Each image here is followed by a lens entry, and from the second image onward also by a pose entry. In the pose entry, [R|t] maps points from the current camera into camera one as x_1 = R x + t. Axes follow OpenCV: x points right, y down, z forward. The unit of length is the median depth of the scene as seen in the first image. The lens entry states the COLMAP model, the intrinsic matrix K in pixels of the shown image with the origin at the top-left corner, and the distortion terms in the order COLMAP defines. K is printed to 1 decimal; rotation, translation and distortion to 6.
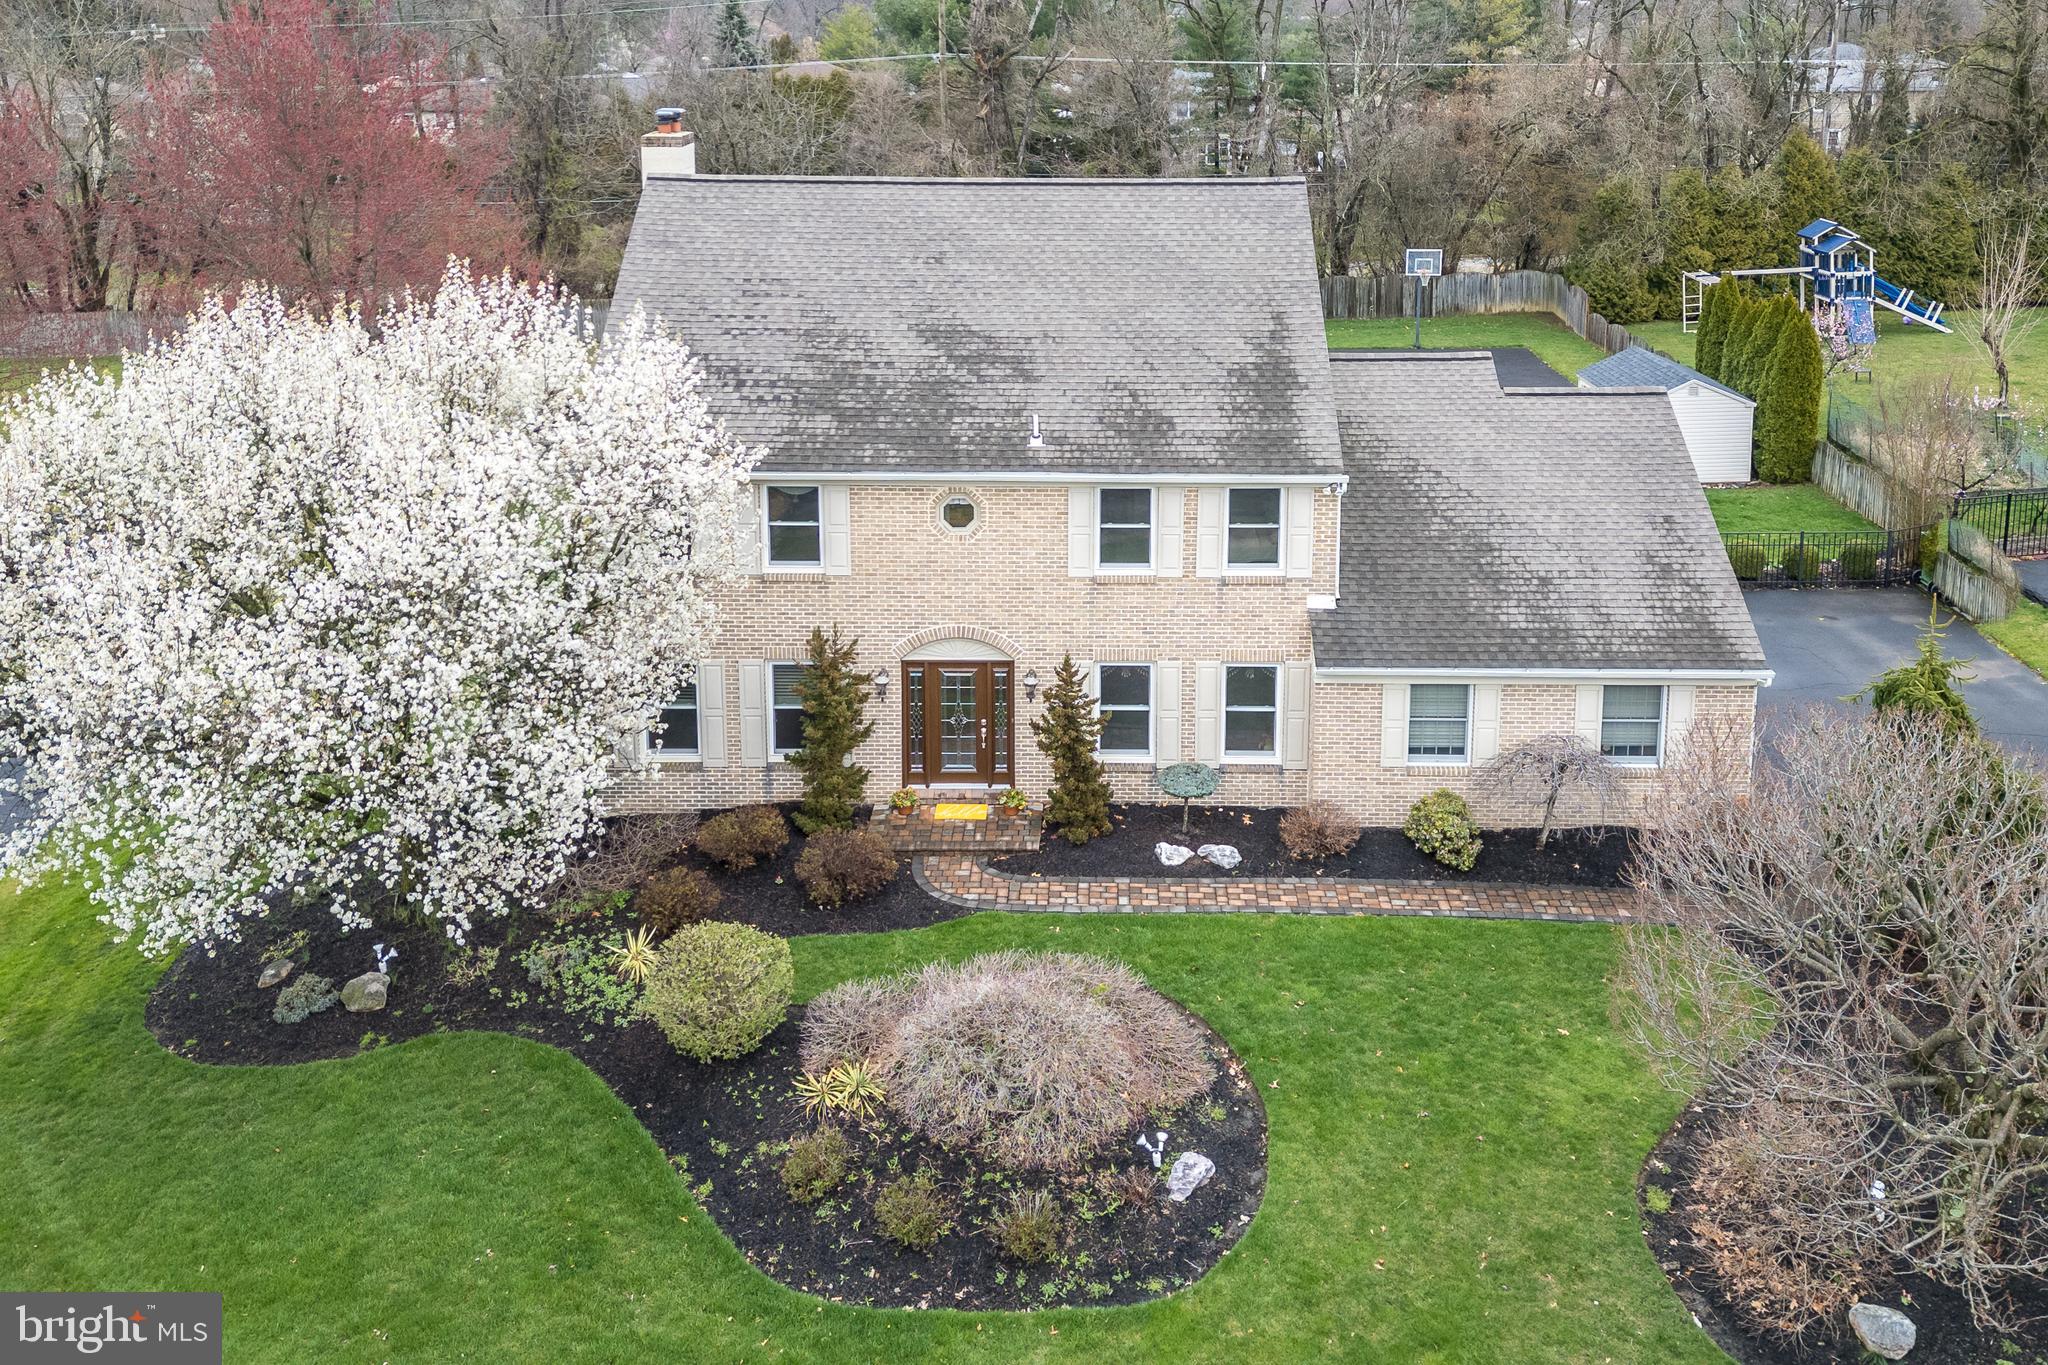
lens RADIAL K [[1736.8, 0, 1069.4], [0, 1736.8, 682.6], [0, 0, 1]] dist [0.035856, 0.001447]
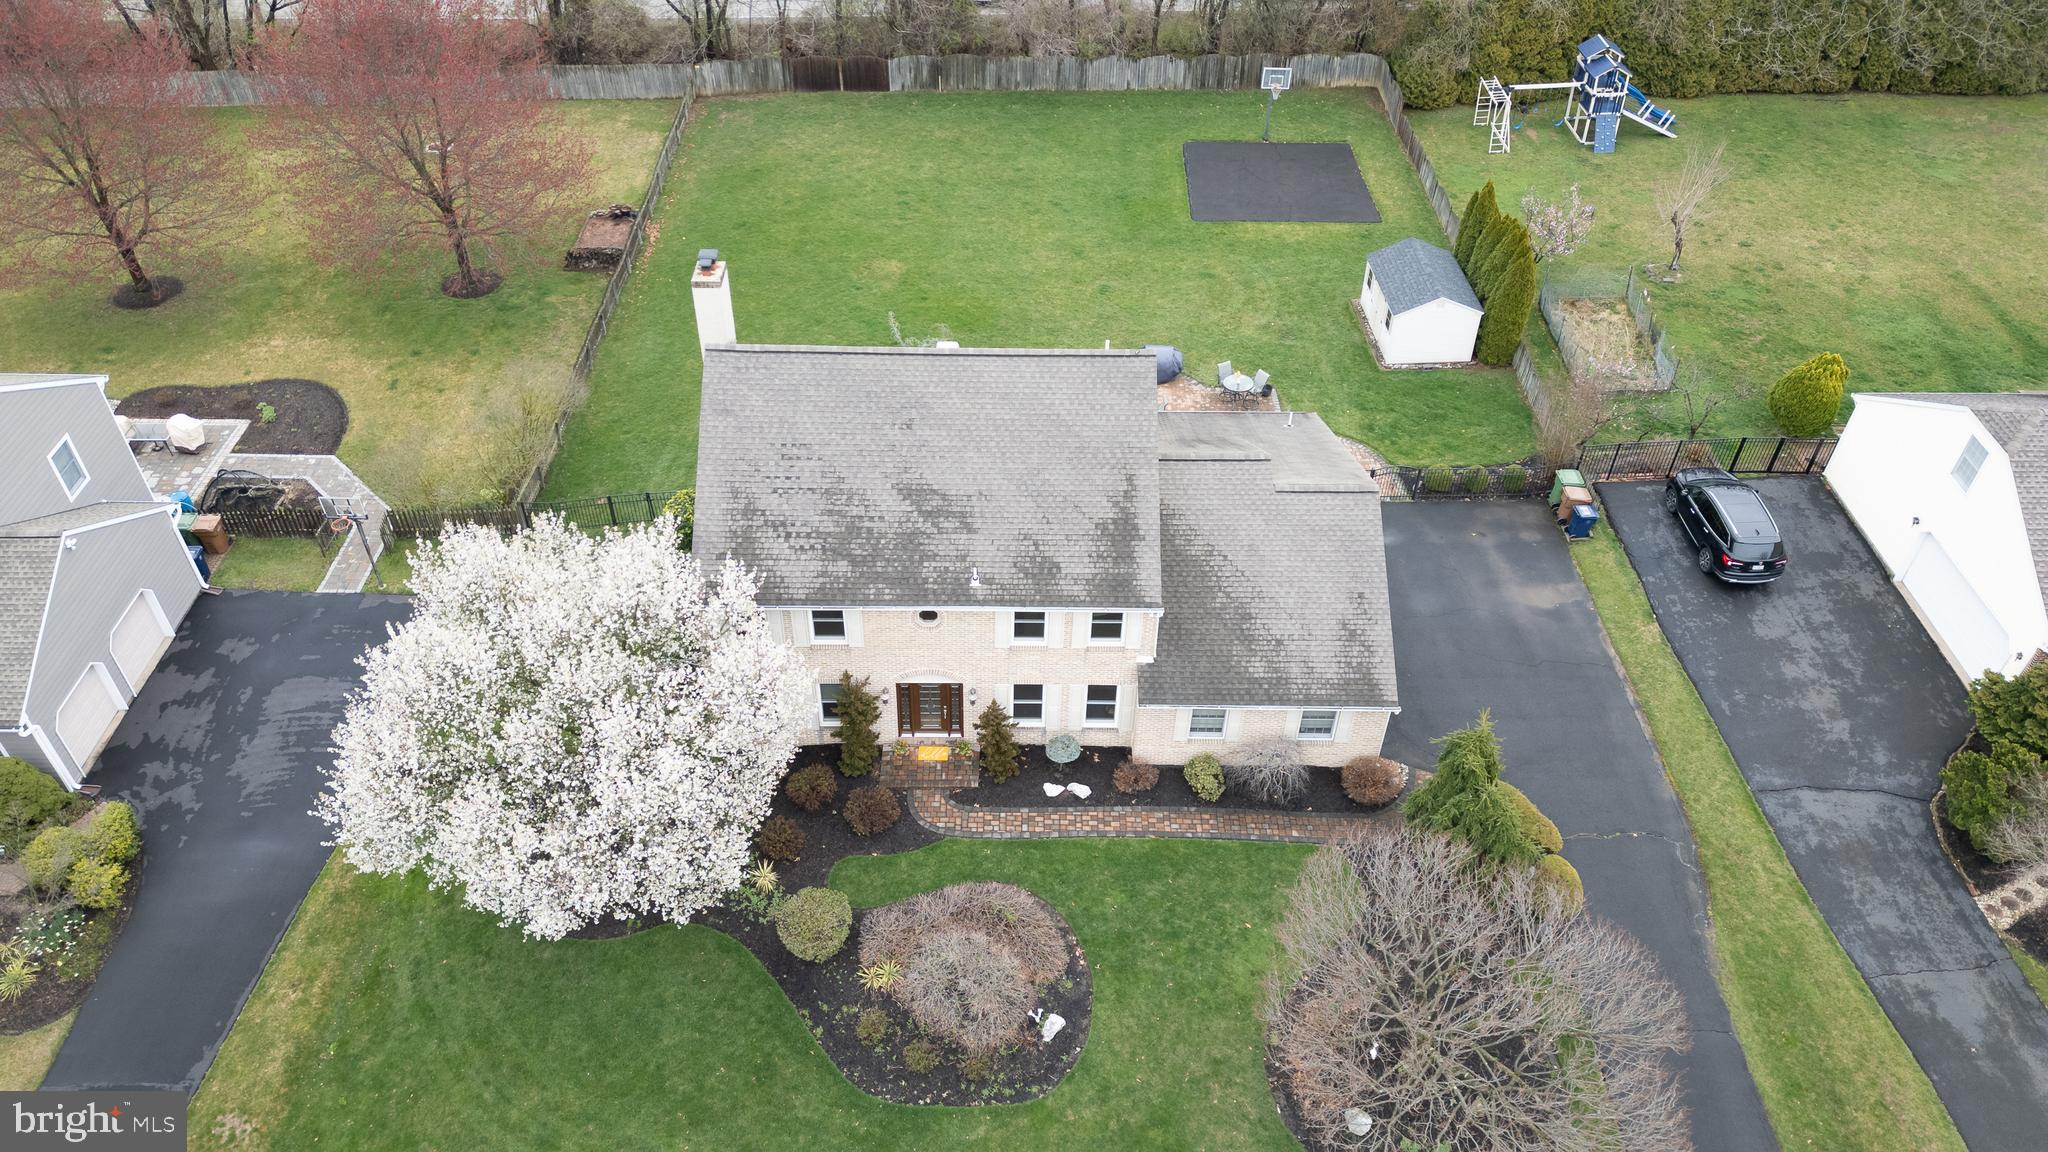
lens RADIAL K [[1473.3, 0, 1024.0], [0, 1473.3, 576.0], [0, 0, 1]] dist [0.060769, -0.056467]
pose [[0.999770, 0.000533, 0.021437, -0.003013], [-0.011801, 0.848363, 0.529283, -0.884385], [-0.017905, -0.529414, 0.848174, -0.169873]]
